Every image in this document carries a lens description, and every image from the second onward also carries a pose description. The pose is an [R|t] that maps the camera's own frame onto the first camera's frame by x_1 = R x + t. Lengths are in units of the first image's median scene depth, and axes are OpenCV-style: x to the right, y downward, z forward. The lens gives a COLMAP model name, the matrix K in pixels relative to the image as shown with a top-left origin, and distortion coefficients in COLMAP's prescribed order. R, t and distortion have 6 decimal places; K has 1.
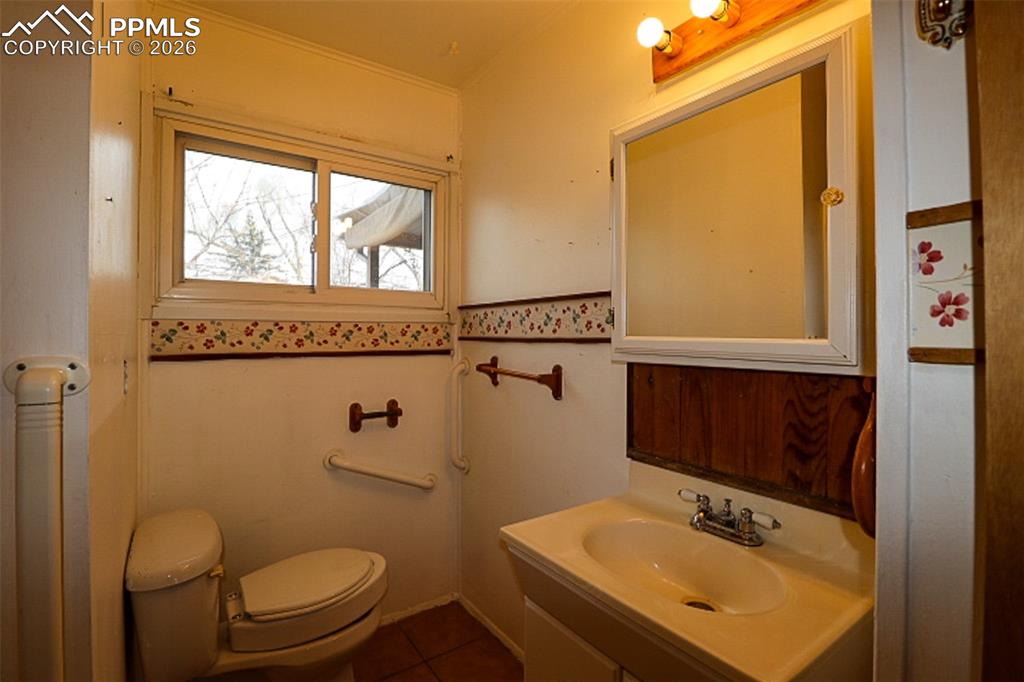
lens RADIAL K [[467.9, 0, 488.0], [0, 467.9, 334.1], [0, 0, 1]] dist [-0.004506, -0.000645]
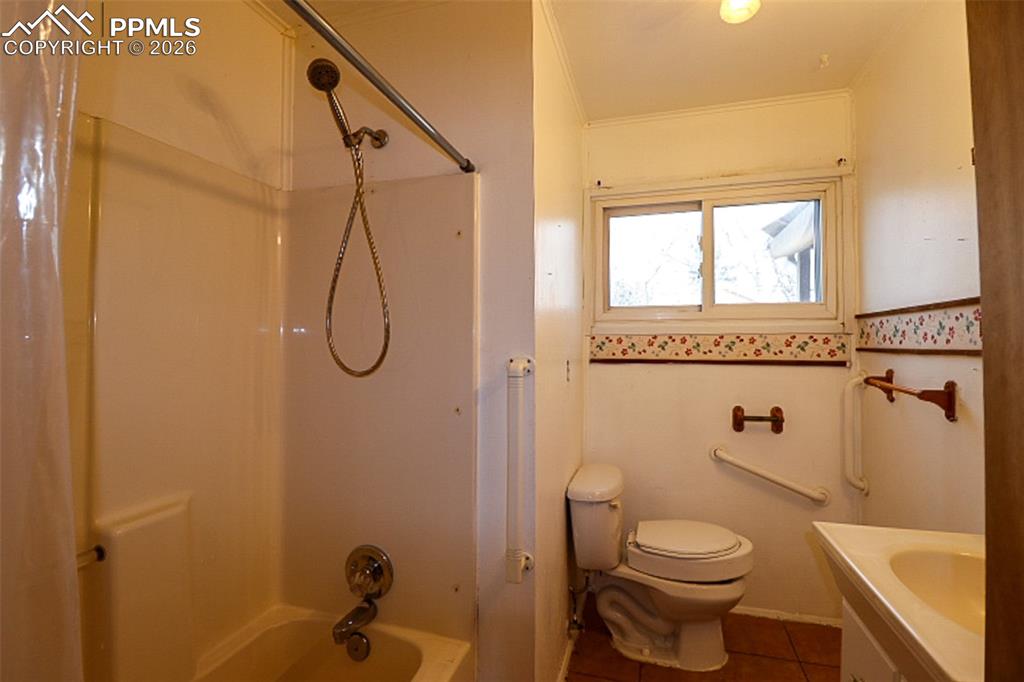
lens RADIAL K [[467.9, 0, 513.0], [0, 467.9, 340.4], [0, 0, 1]] dist [-0.004506, -0.000645]
pose [[0.634263, -0.007323, -0.773083, 0.259075], [0.000810, 0.999961, -0.008808, -0.001471], [0.773117, 0.004961, 0.634244, -0.143635]]
